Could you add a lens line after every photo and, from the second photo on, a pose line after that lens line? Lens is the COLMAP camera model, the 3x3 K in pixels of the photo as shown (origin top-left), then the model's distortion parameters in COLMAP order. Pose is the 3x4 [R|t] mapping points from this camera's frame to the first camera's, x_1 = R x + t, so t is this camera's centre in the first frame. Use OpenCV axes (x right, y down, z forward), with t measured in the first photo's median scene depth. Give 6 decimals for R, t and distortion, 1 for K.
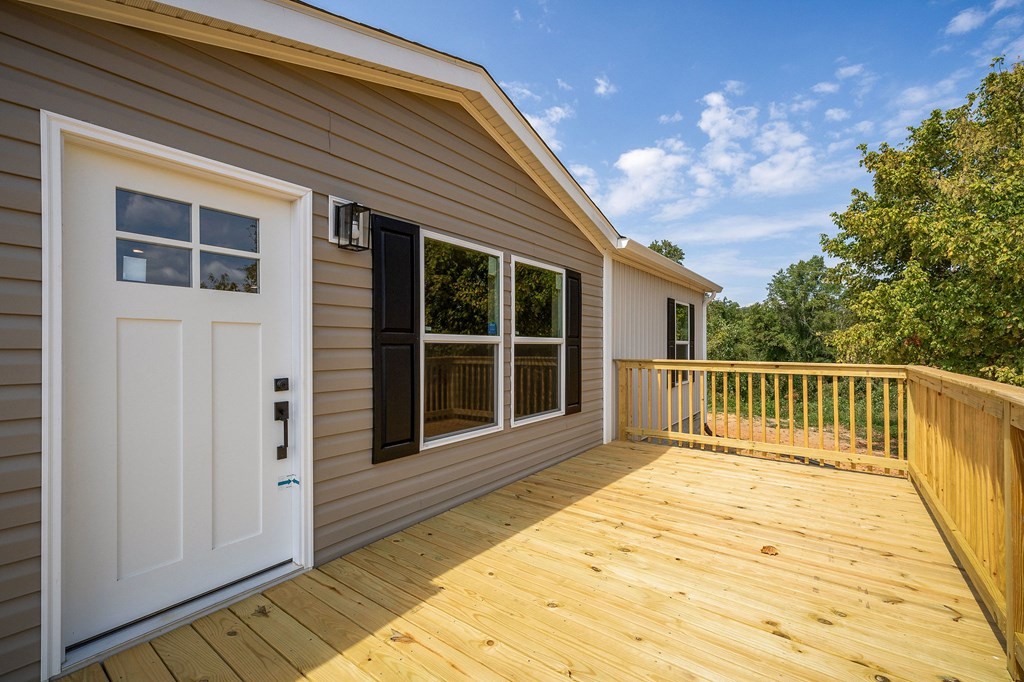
lens RADIAL K [[429.6, 0, 516.1], [0, 429.6, 346.4], [0, 0, 1]] dist [-0.002380, 0.000238]
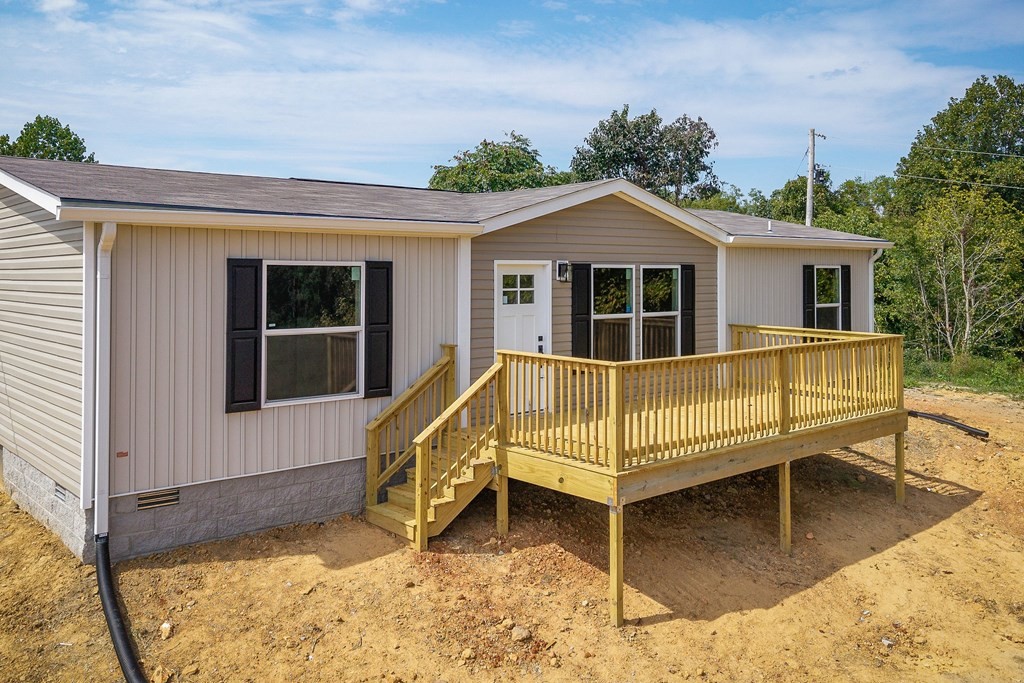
lens RADIAL K [[856.3, 0, 557.2], [0, 856.3, 258.3], [0, 0, 1]] dist [0.041883, -0.018809]
pose [[0.982043, -0.002330, -0.188641, 0.439876], [-0.000634, 0.999877, -0.015648, -0.267446], [0.188655, 0.015486, 0.981921, -3.452253]]
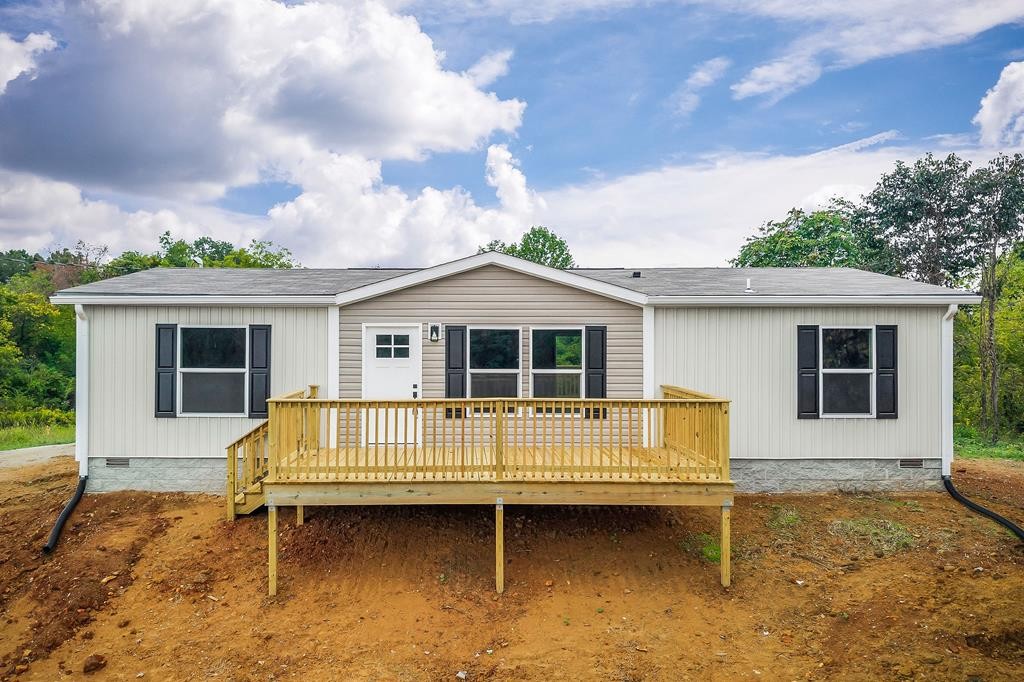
lens RADIAL K [[758.8, 0, 489.0], [0, 758.8, 345.0], [0, 0, 1]] dist [0.045626, -0.024926]
pose [[0.603767, 0.004974, -0.797145, 3.684922], [-0.001850, 0.999987, 0.004838, -0.210600], [0.797159, -0.001447, 0.603768, -1.687368]]
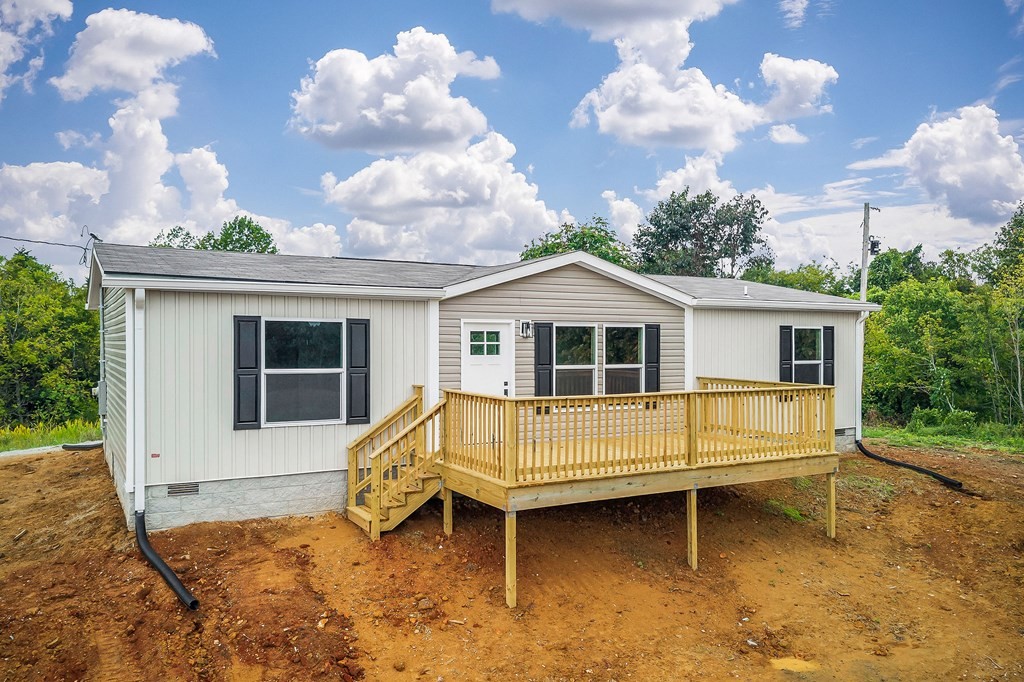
lens RADIAL K [[758.8, 0, 511.6], [0, 758.8, 345.7], [0, 0, 1]] dist [0.045626, -0.024926]
pose [[0.916346, 0.004749, -0.400359, 1.464615], [-0.002537, 0.999978, 0.006054, -0.189622], [0.400379, -0.004531, 0.916338, -3.483764]]
